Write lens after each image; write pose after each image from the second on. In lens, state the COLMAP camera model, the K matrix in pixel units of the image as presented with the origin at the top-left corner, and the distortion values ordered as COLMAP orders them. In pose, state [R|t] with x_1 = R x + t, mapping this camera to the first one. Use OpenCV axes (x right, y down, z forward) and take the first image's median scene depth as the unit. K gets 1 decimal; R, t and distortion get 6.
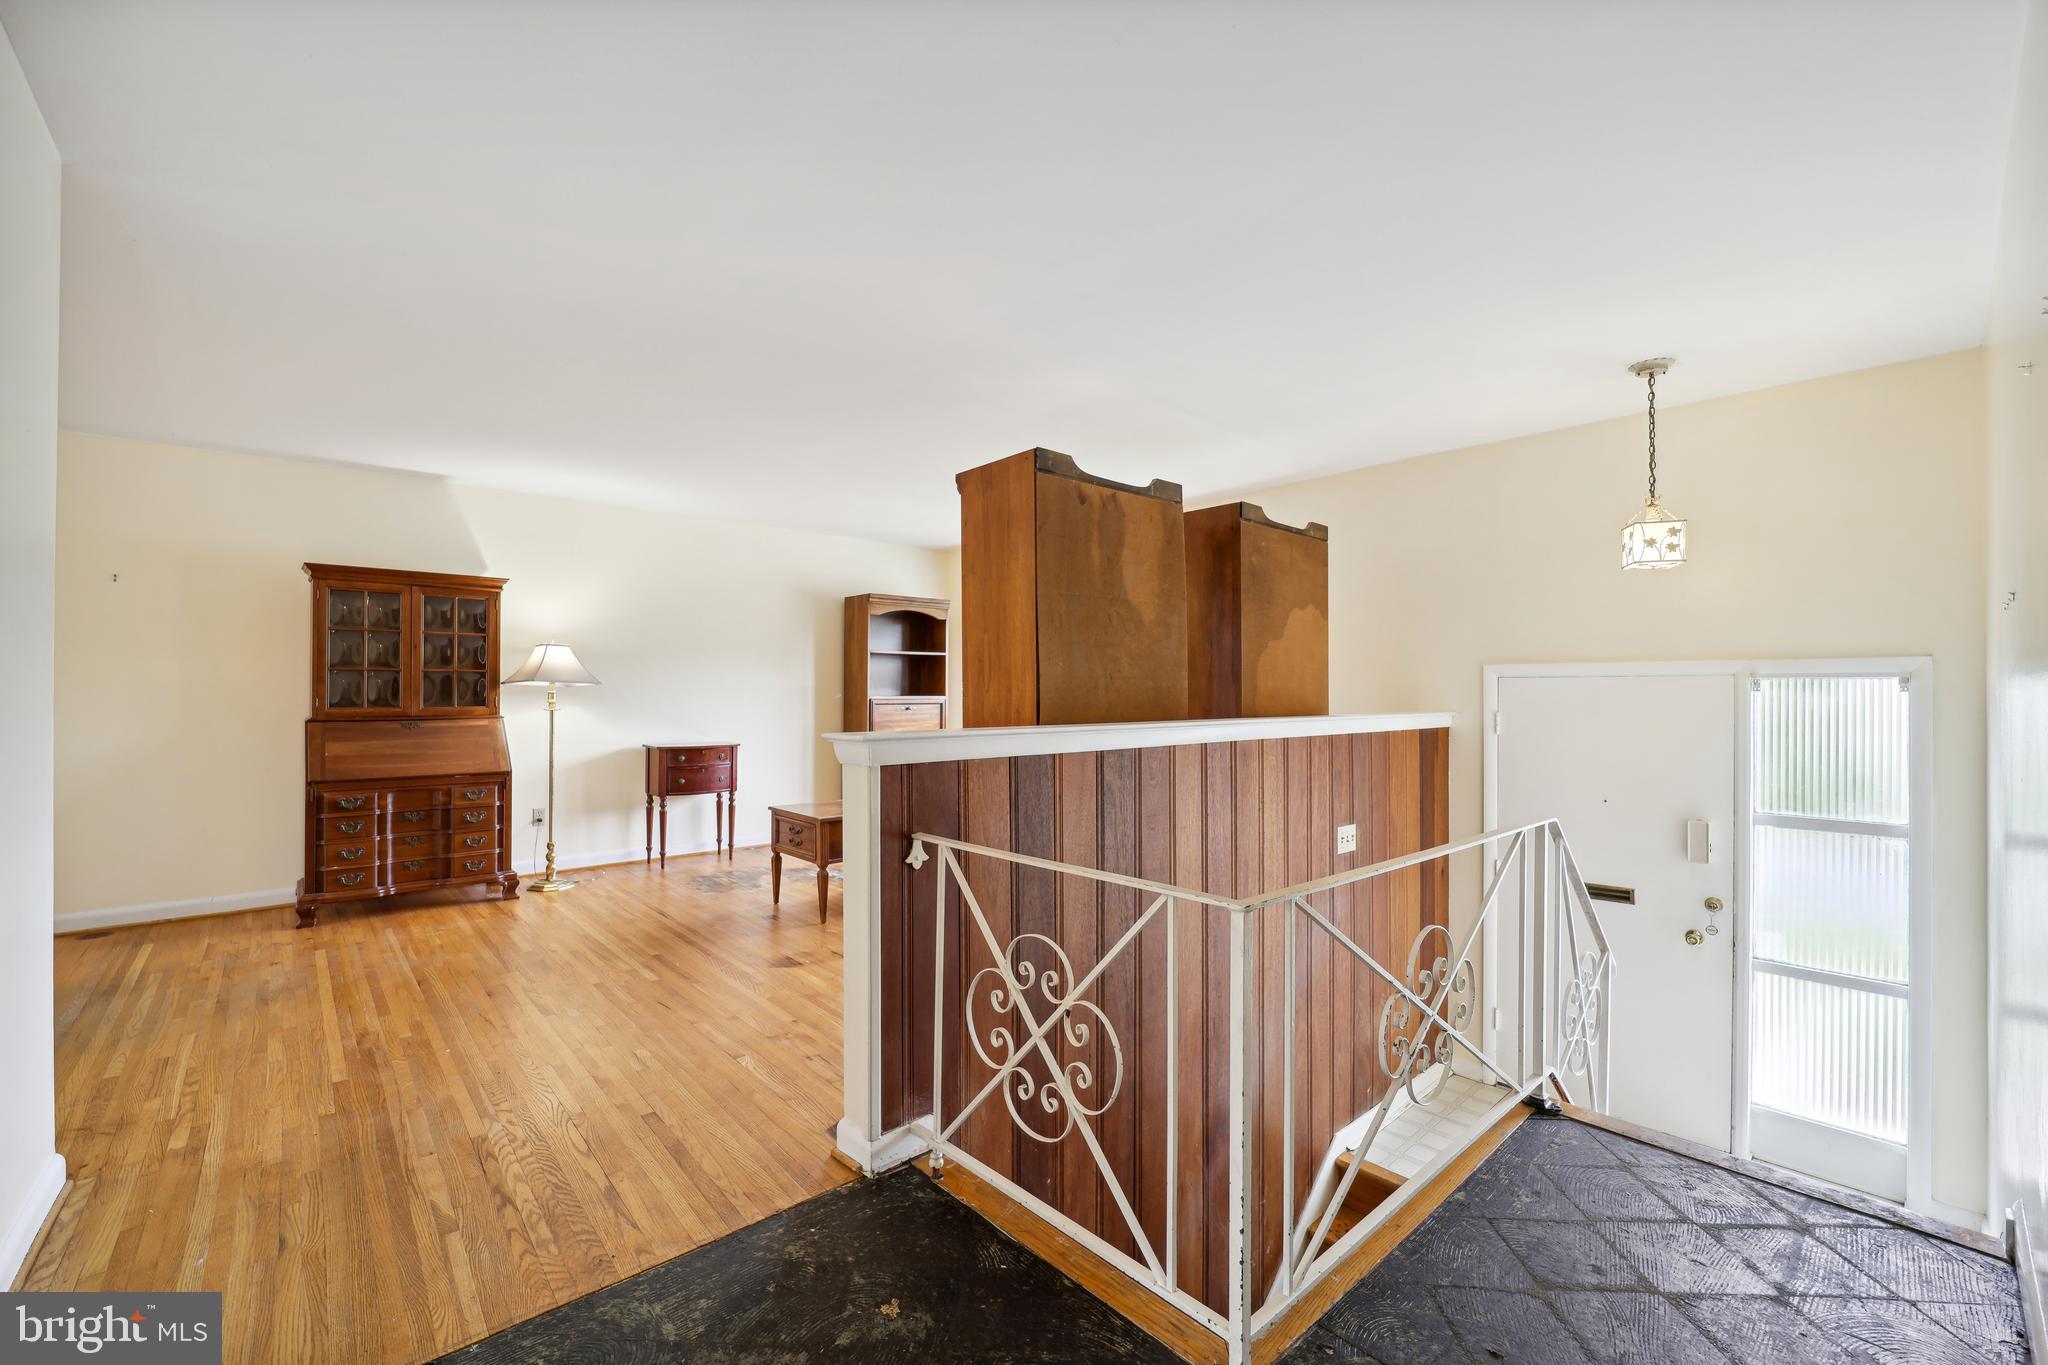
lens RADIAL K [[846.4, 0, 1028.7], [0, 846.4, 686.1], [0, 0, 1]] dist [-0.013172, -0.000085]
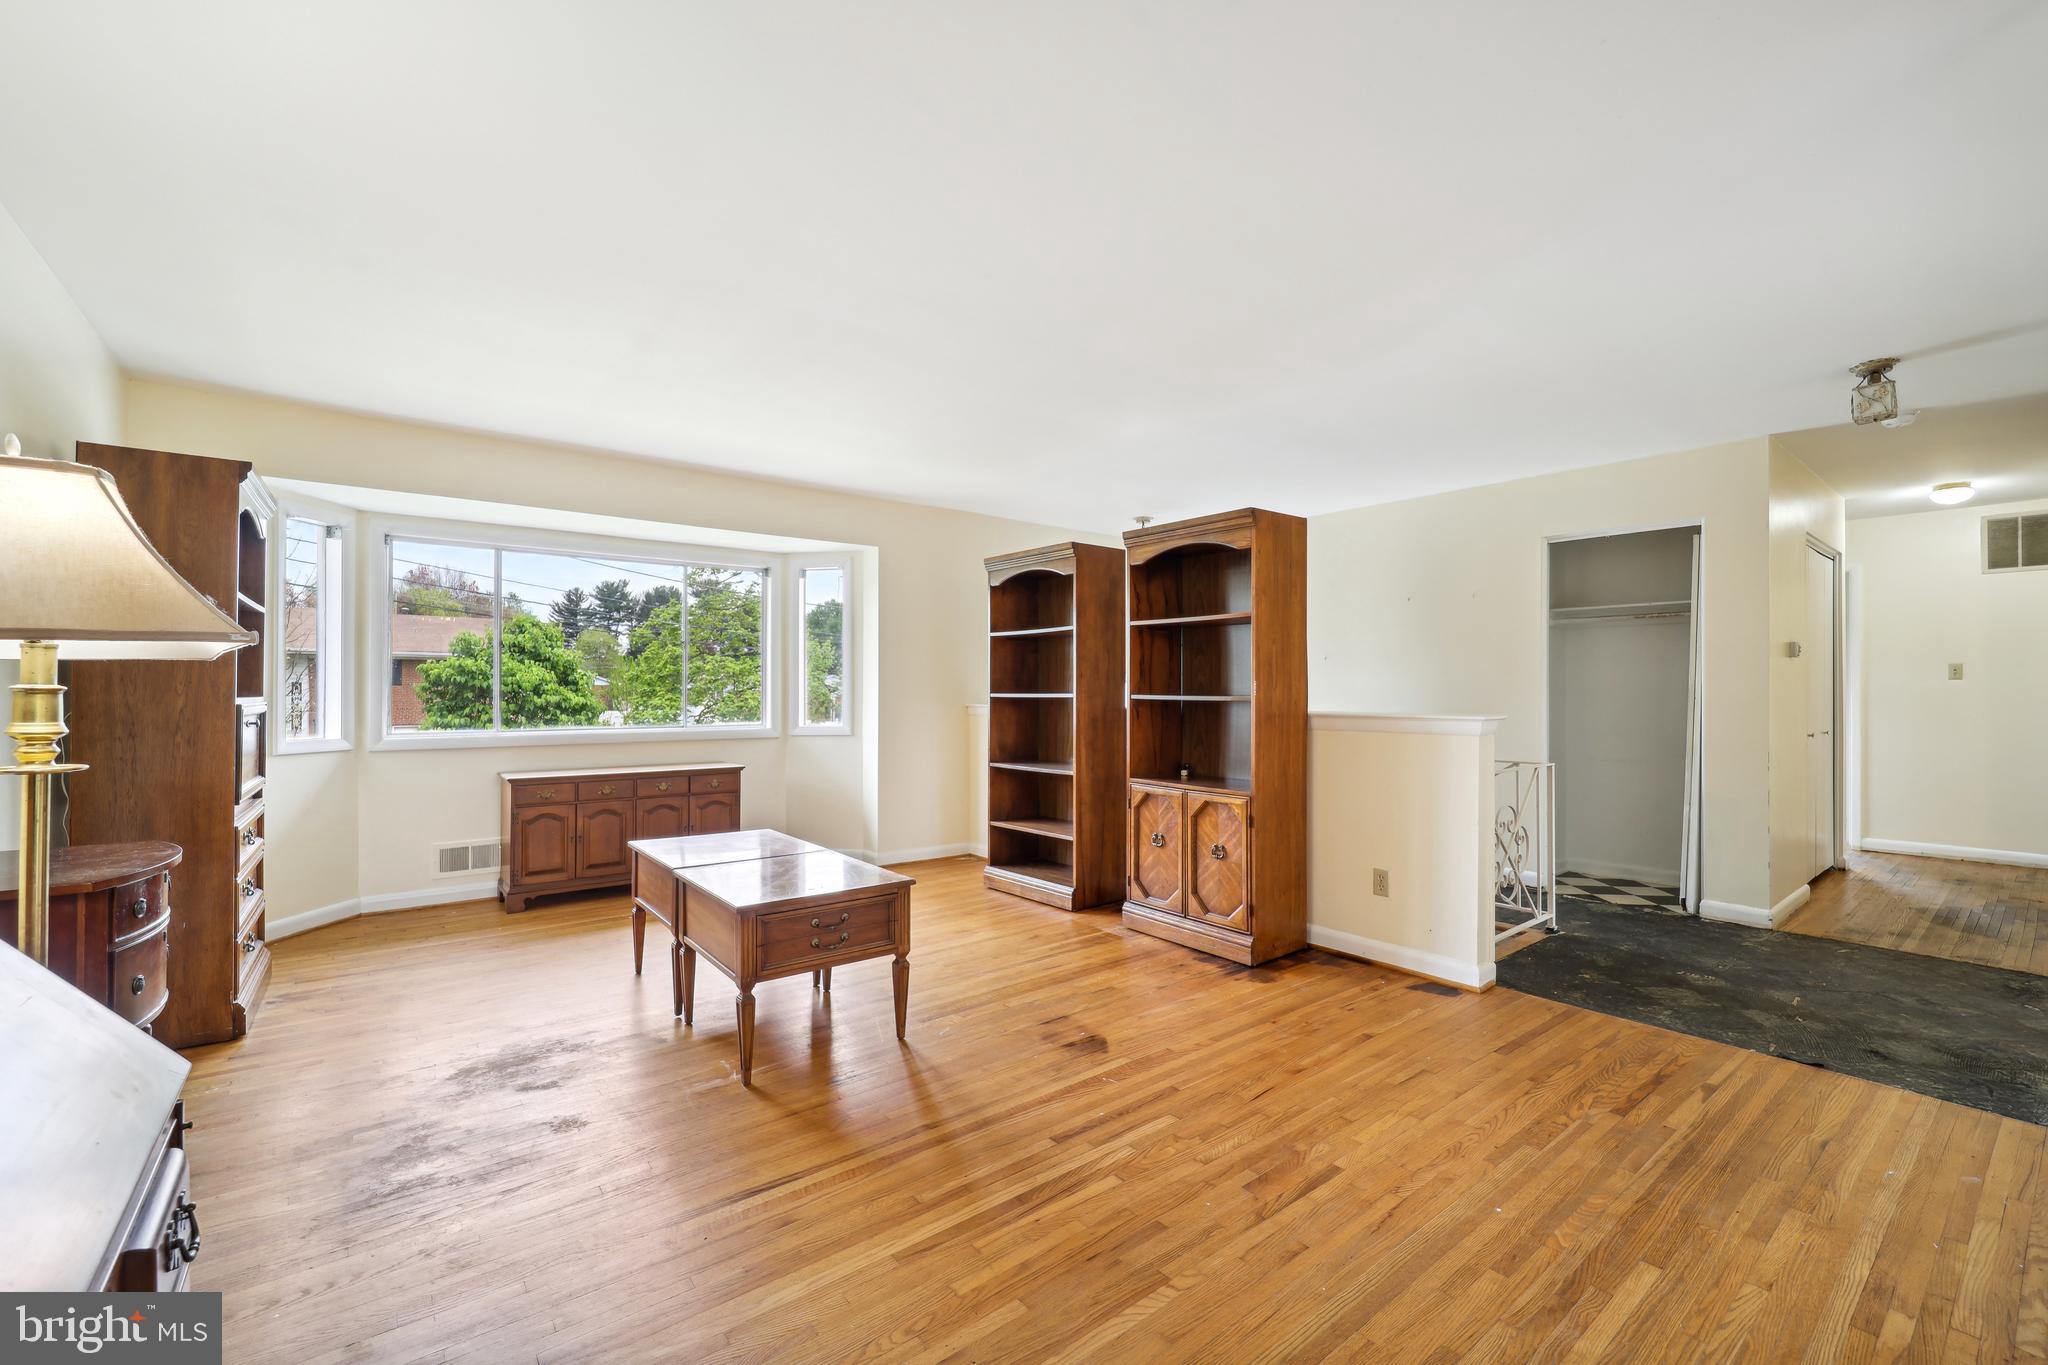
lens RADIAL K [[846.4, 0, 1029.0], [0, 846.4, 684.6], [0, 0, 1]] dist [-0.013172, -0.000085]
pose [[0.056683, 0.009138, 0.998350, -1.725787], [-0.005877, 0.999944, -0.008819, 0.016732], [-0.998375, -0.005367, 0.056733, 1.656747]]
